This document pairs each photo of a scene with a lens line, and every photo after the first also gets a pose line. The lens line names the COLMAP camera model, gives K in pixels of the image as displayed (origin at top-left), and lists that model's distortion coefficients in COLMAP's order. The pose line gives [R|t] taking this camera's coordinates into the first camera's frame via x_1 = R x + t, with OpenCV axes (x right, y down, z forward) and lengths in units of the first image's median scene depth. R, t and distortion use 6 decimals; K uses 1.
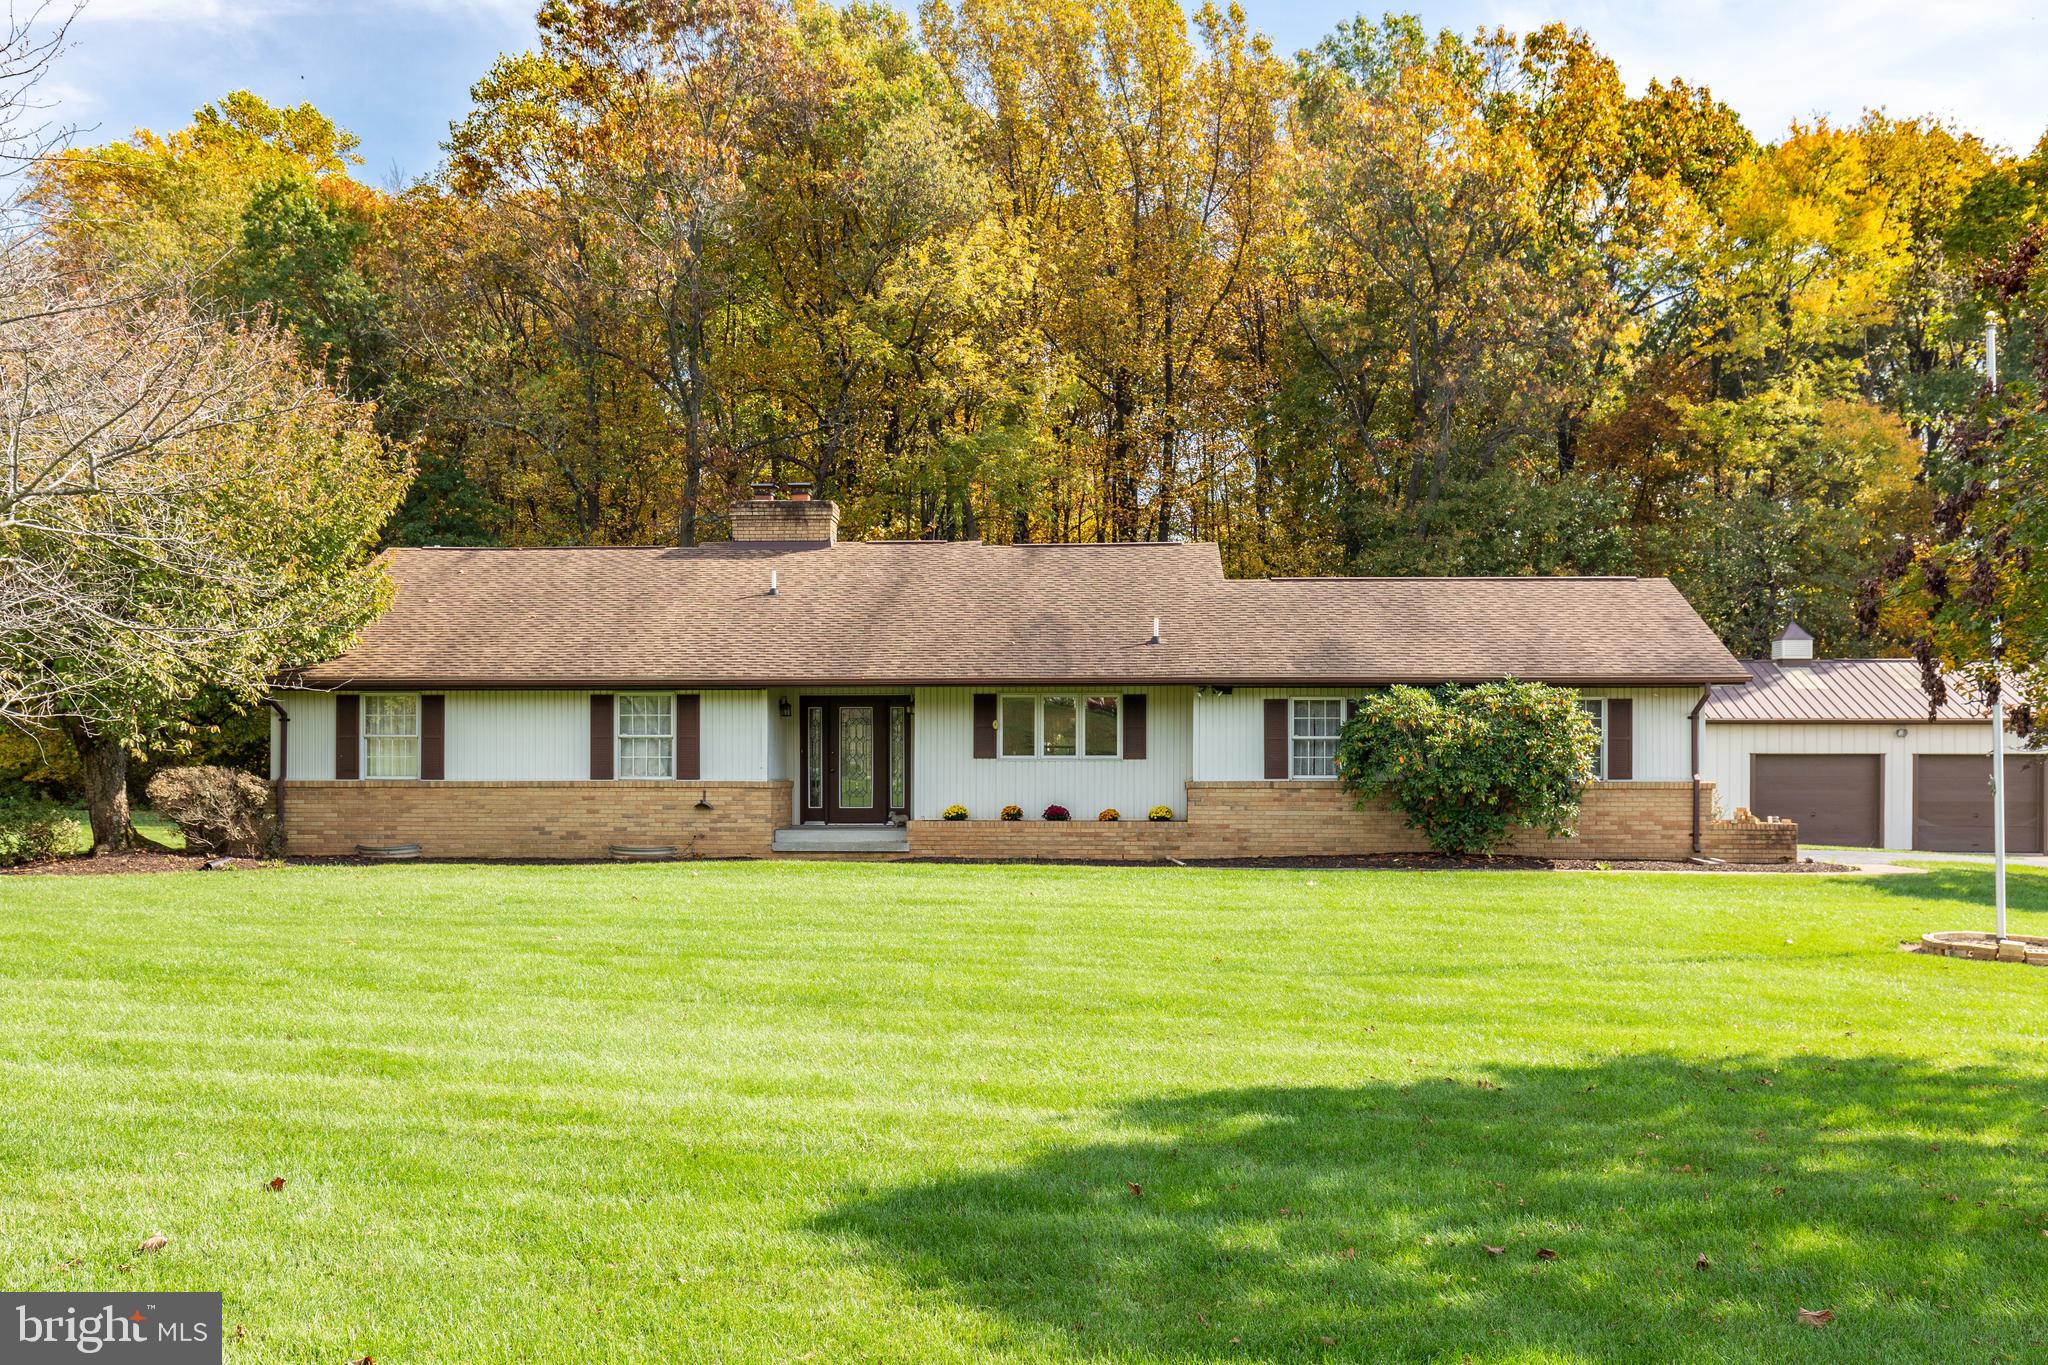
lens RADIAL K [[2011.2, 0, 1021.7], [0, 2011.2, 824.1], [0, 0, 1]] dist [-0.003006, 0.005832]
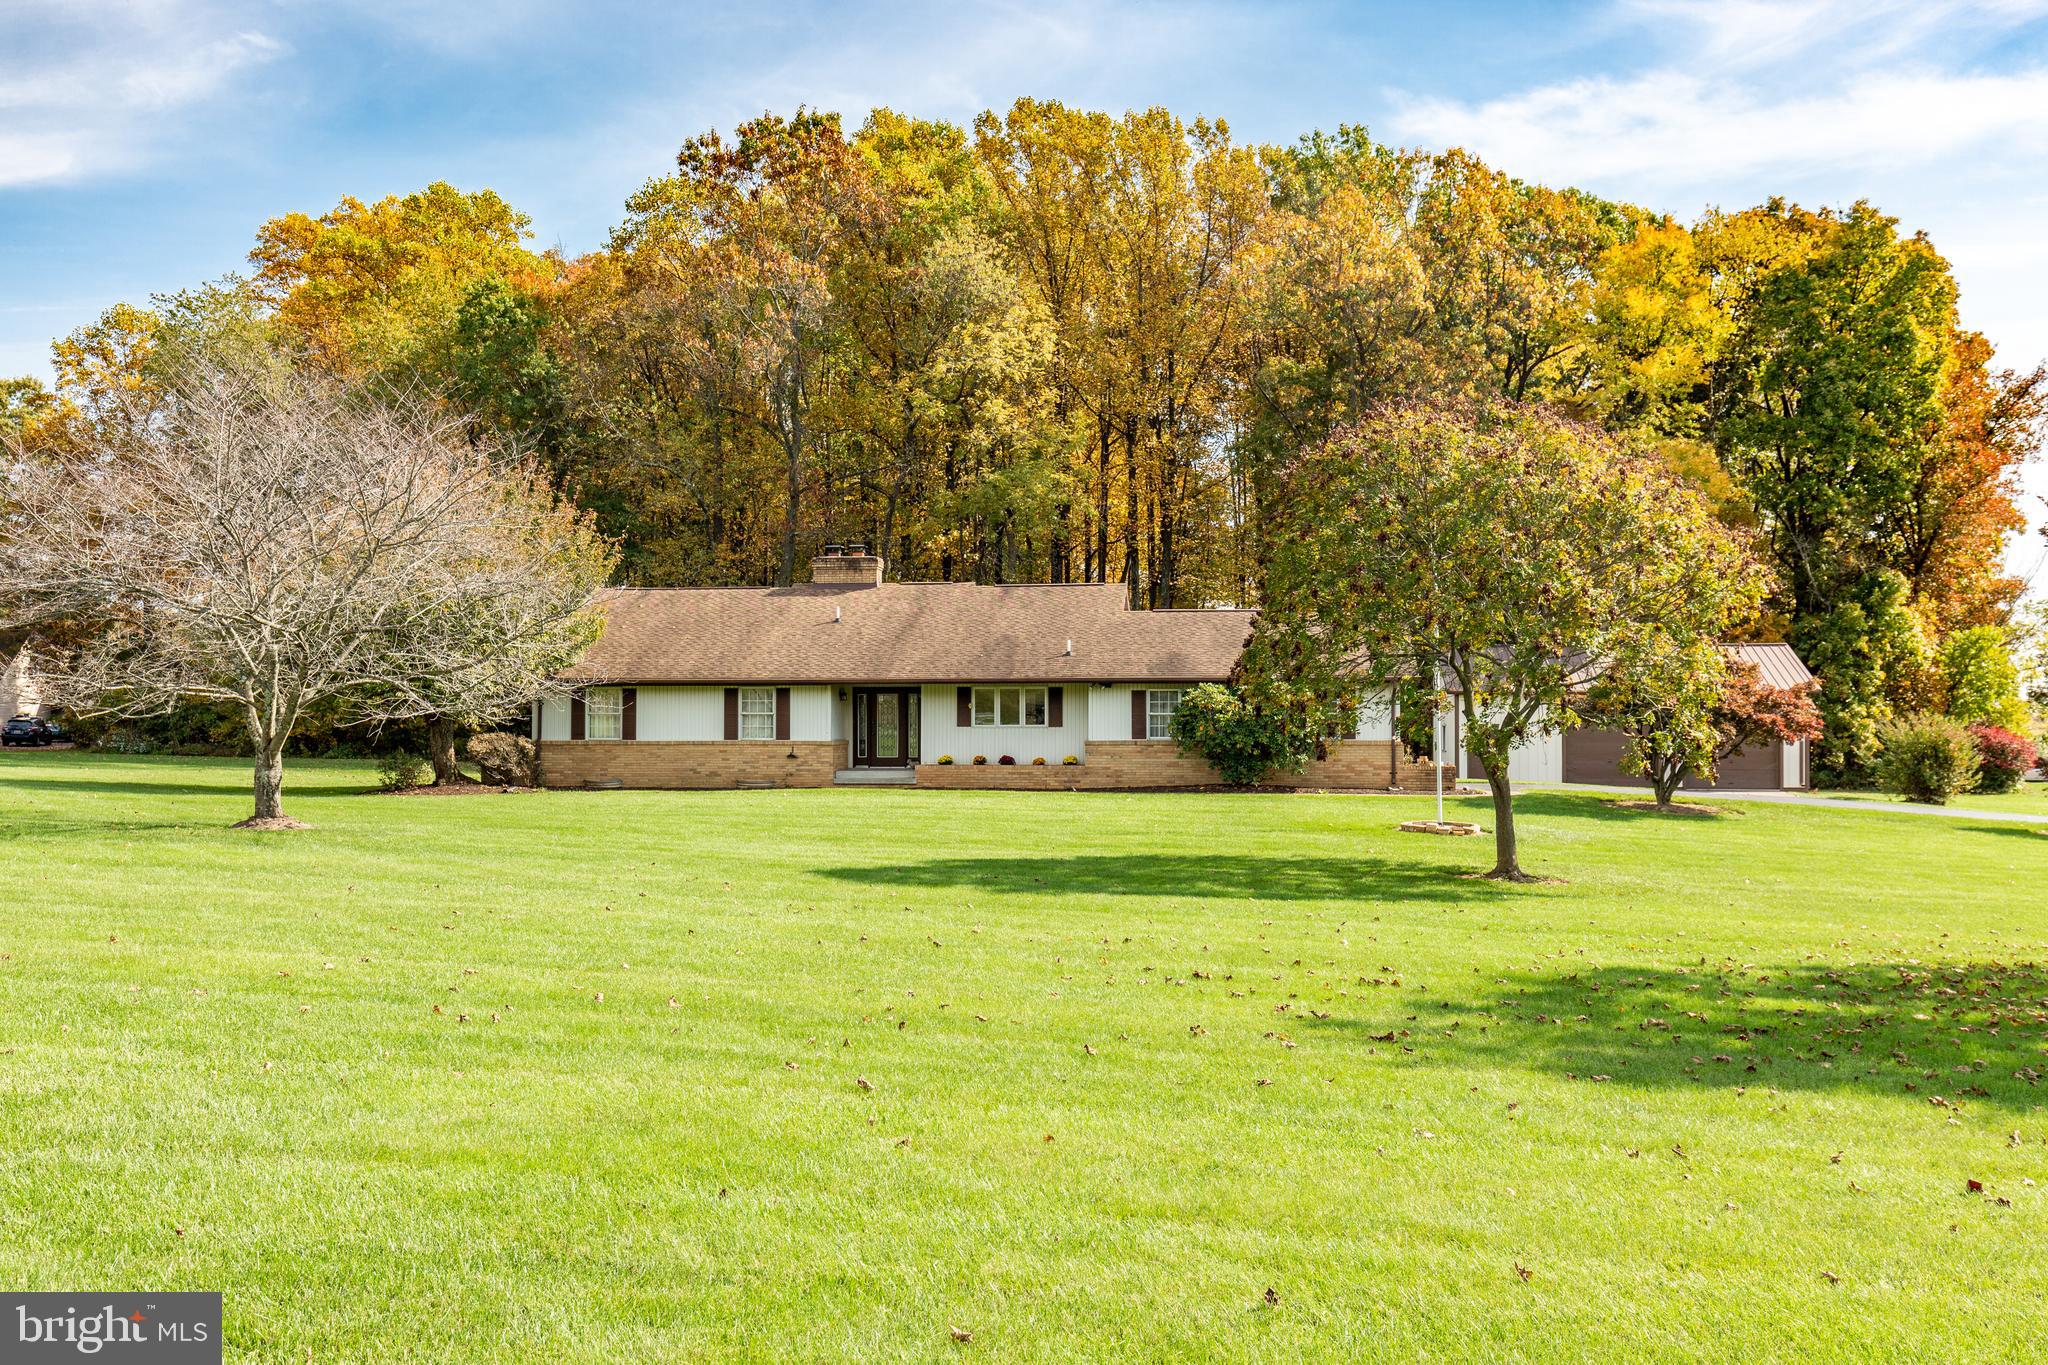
lens RADIAL K [[2025.0, 0, 1028.3], [0, 2025.0, 720.4], [0, 0, 1]] dist [-0.002392, 0.001726]
pose [[0.998654, -0.001712, -0.051835, 0.118808], [0.000459, 0.999707, -0.024184, 0.002014], [0.051862, 0.024127, 0.998363, -0.634930]]
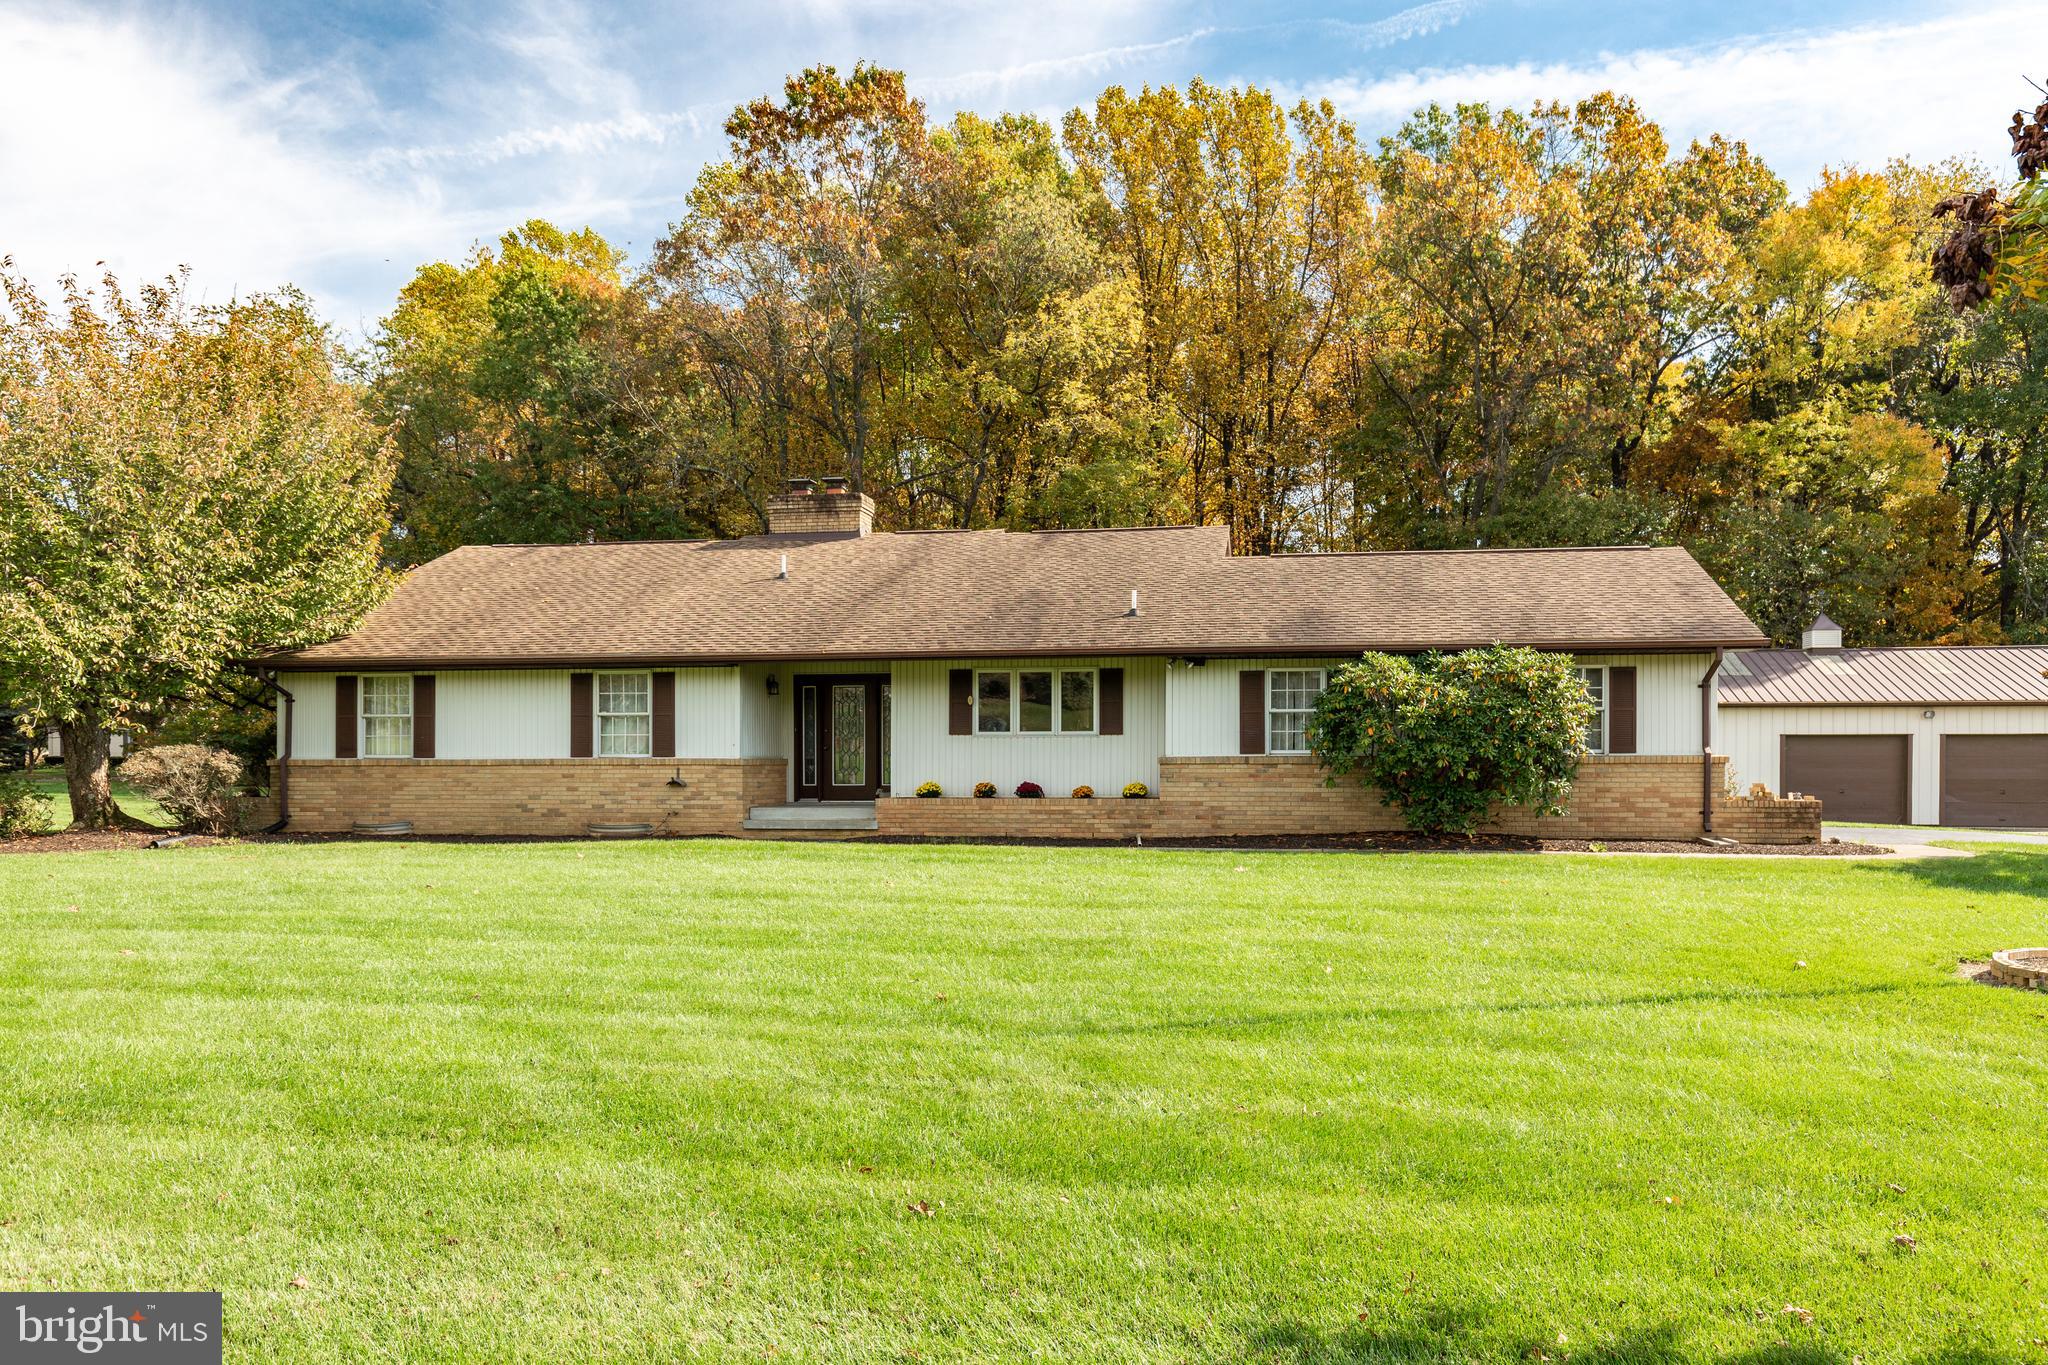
lens RADIAL K [[1497.4, 0, 1069.1], [0, 1497.4, 806.9], [0, 0, 1]] dist [-0.002570, -0.003039]
pose [[0.994733, 0.000062, -0.102498, 0.109889], [0.000381, 0.999991, 0.004301, -0.000436], [0.102497, -0.004318, 0.994724, 0.274812]]
